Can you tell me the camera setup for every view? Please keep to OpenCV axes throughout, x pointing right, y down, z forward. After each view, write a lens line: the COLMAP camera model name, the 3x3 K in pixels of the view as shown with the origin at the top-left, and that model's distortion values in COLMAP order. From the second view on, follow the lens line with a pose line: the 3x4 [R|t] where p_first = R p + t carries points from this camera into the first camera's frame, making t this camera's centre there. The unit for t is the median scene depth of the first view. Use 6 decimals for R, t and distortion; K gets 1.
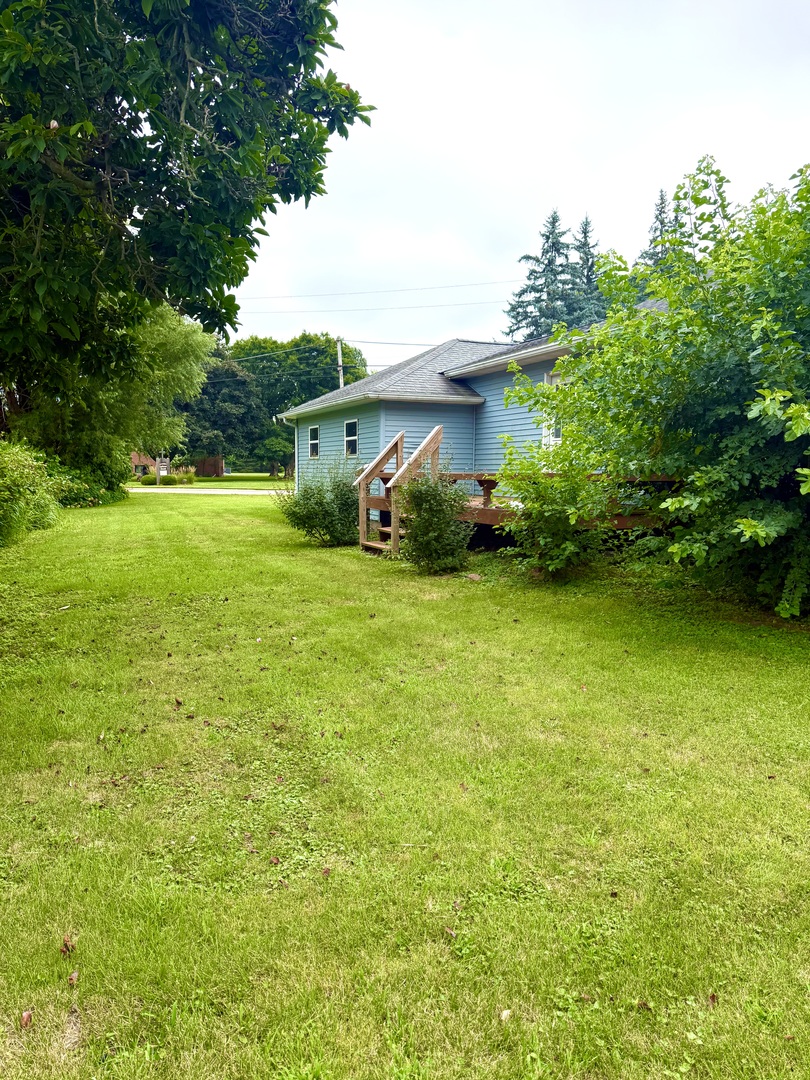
lens RADIAL K [[758.8, 0, 404.1], [0, 758.8, 540.8], [0, 0, 1]] dist [0.012328, 0.002156]
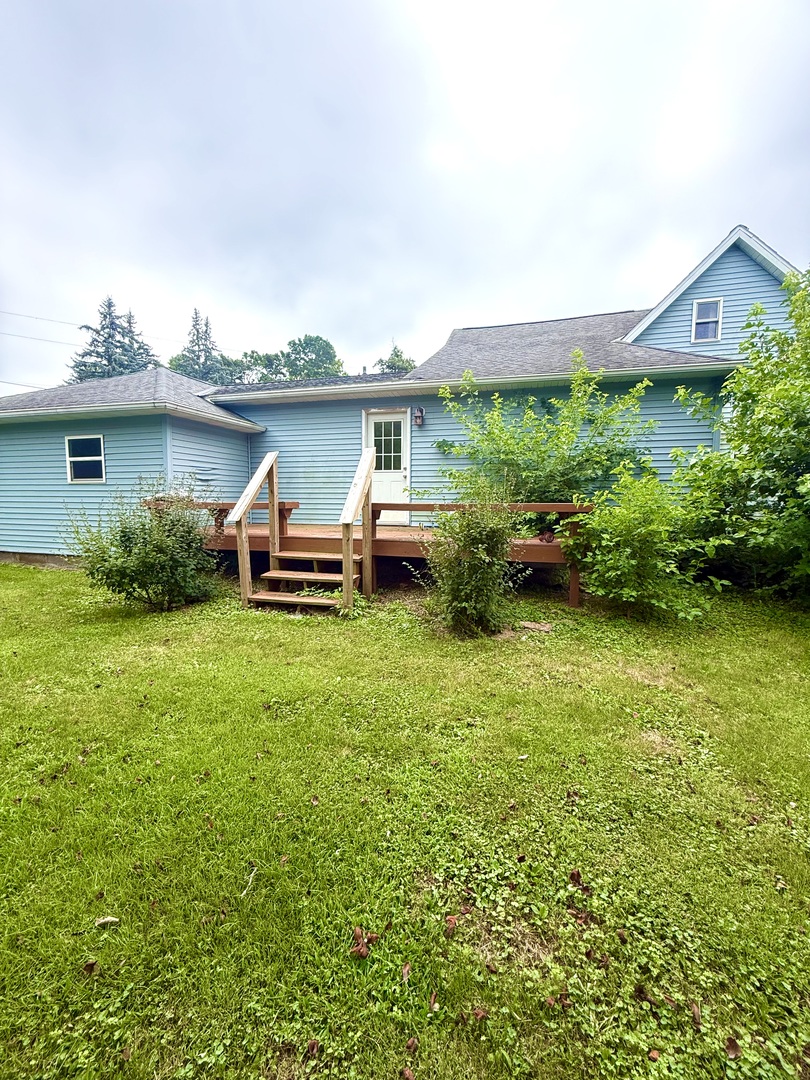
lens RADIAL K [[428.9, 0, 406.1], [0, 428.9, 538.0], [0, 0, 1]] dist [-0.007594, 0.001844]
pose [[0.635464, -0.072604, 0.768709, -0.070450], [0.069821, 0.996894, 0.036437, -0.015426], [-0.768967, 0.030518, 0.638560, 0.157551]]
